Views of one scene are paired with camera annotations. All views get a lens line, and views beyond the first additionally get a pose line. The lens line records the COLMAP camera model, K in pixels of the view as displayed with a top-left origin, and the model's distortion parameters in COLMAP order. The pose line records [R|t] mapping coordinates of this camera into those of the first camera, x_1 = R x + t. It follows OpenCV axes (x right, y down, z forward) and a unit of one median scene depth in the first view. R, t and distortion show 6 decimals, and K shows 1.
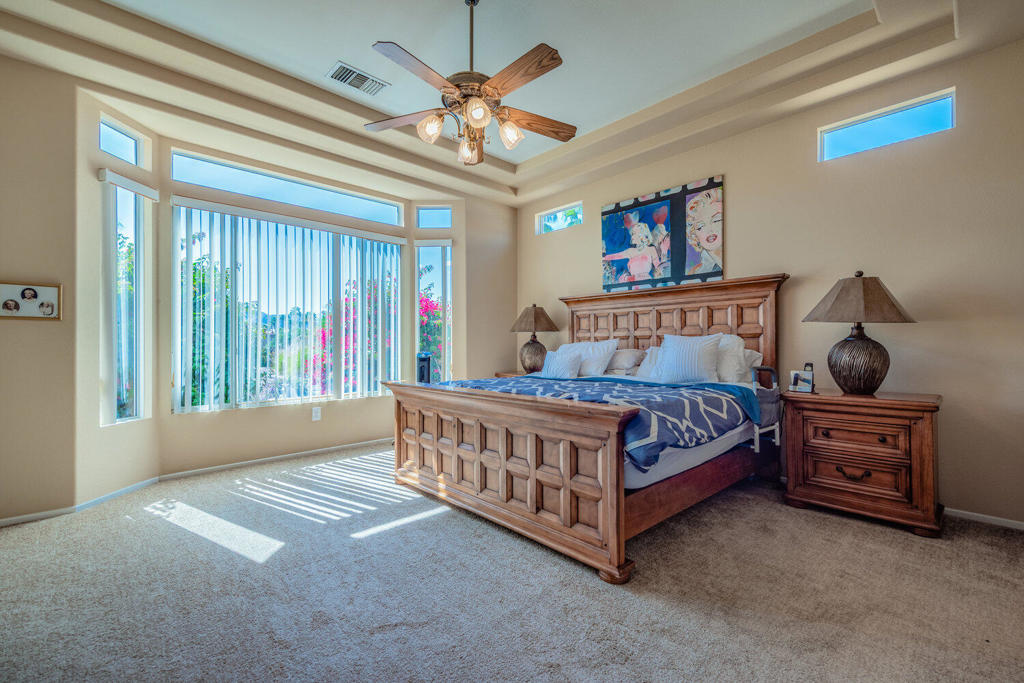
lens RADIAL K [[448.1, 0, 516.4], [0, 448.1, 342.1], [0, 0, 1]] dist [0.000018, -0.001539]
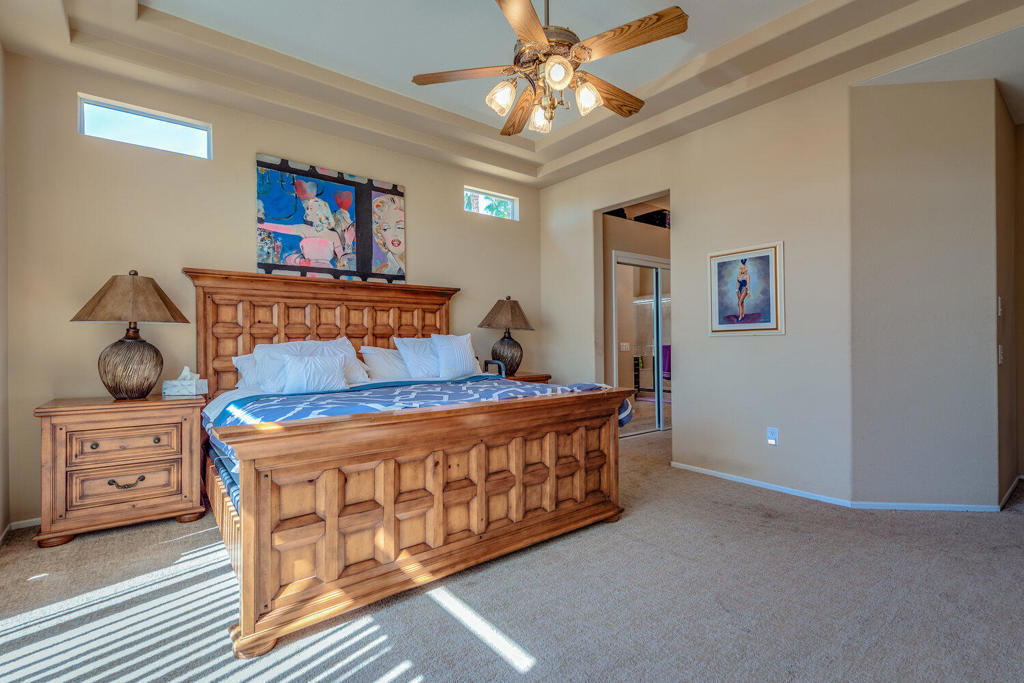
lens RADIAL K [[479.4, 0, 516.3], [0, 479.4, 341.1], [0, 0, 1]] dist [0.000831, -0.000469]
pose [[0.058918, 0.005797, 0.998246, -0.619557], [0.000587, 0.999983, -0.005841, 0.004926], [-0.998263, 0.000930, 0.058913, 0.608591]]
